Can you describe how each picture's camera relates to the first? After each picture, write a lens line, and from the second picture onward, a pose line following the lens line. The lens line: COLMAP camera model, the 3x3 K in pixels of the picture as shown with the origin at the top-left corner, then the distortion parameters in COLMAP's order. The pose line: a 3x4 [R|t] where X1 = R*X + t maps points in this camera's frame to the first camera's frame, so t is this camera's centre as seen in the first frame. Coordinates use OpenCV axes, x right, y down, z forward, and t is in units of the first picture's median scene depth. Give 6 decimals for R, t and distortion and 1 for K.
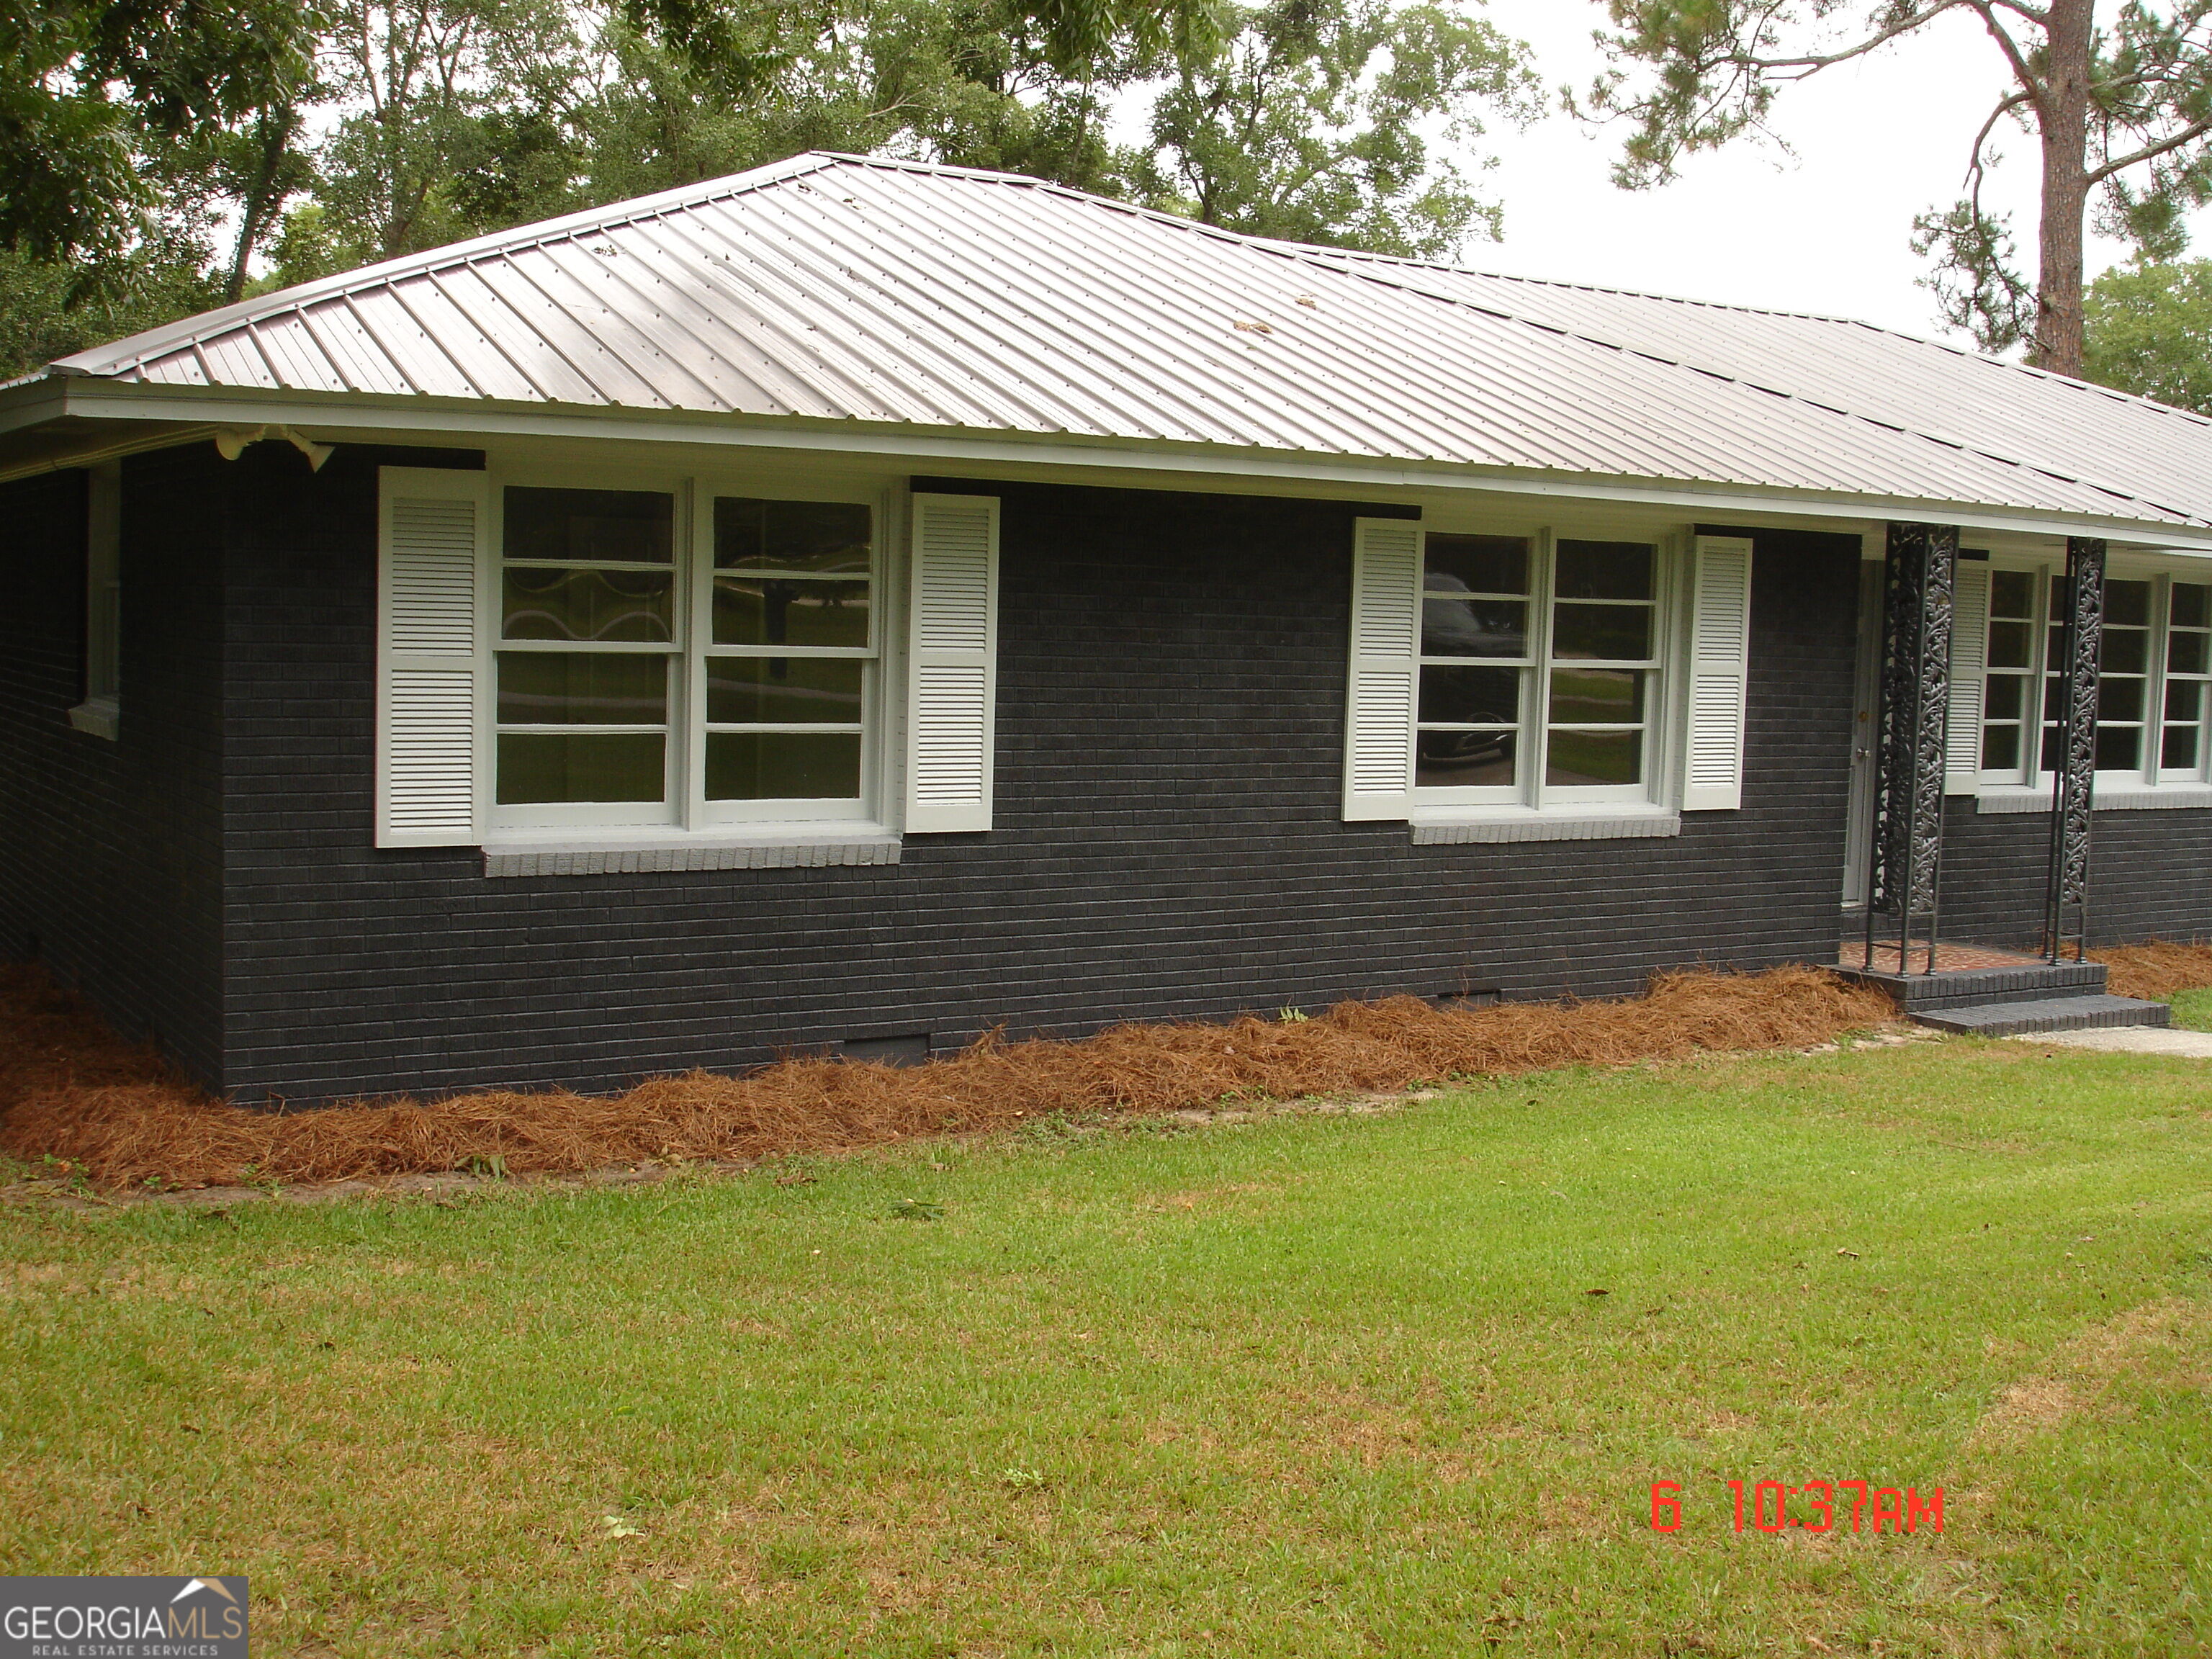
lens RADIAL K [[2500.2, 0, 1104.9], [0, 2500.2, 813.6], [0, 0, 1]] dist [-0.108258, 0.000000]
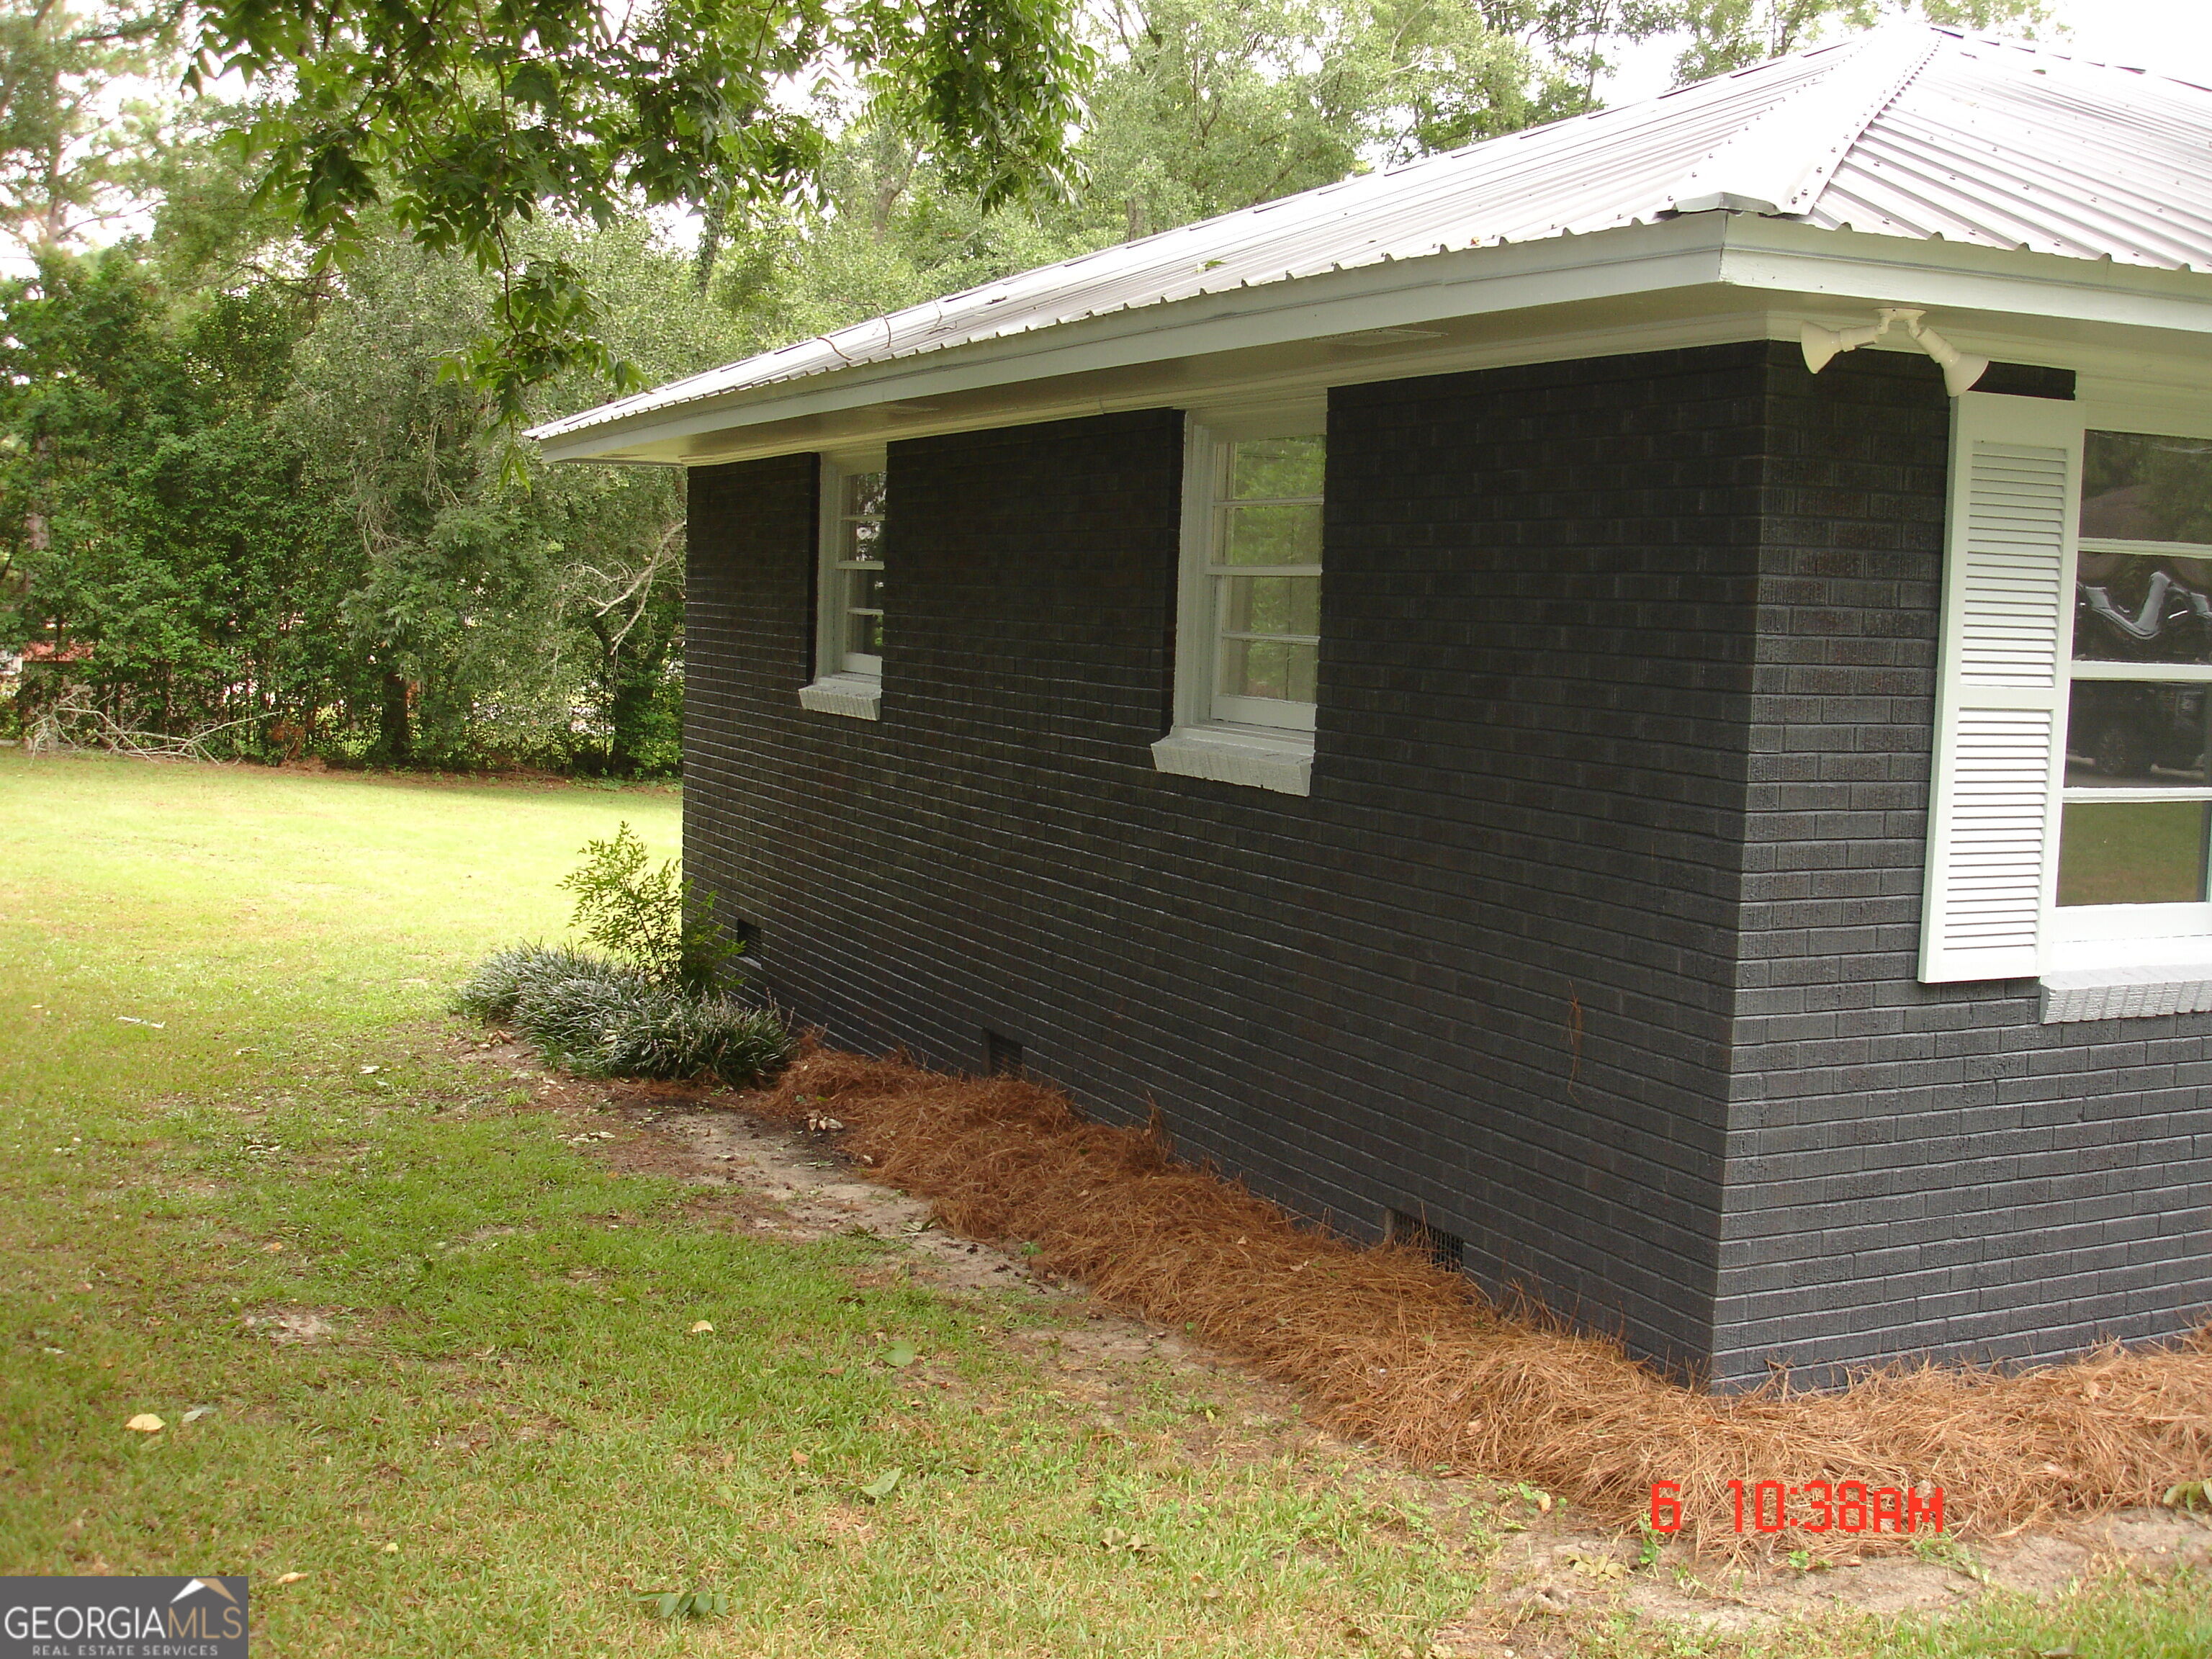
lens RADIAL K [[2500.2, 0, 1109.6], [0, 2500.2, 834.1], [0, 0, 1]] dist [-0.108258, 0.000000]
pose [[0.992021, 0.012348, -0.125467, -0.418138], [-0.010926, 0.999868, 0.012017, -0.029854], [0.125599, -0.010550, 0.992025, 0.328896]]
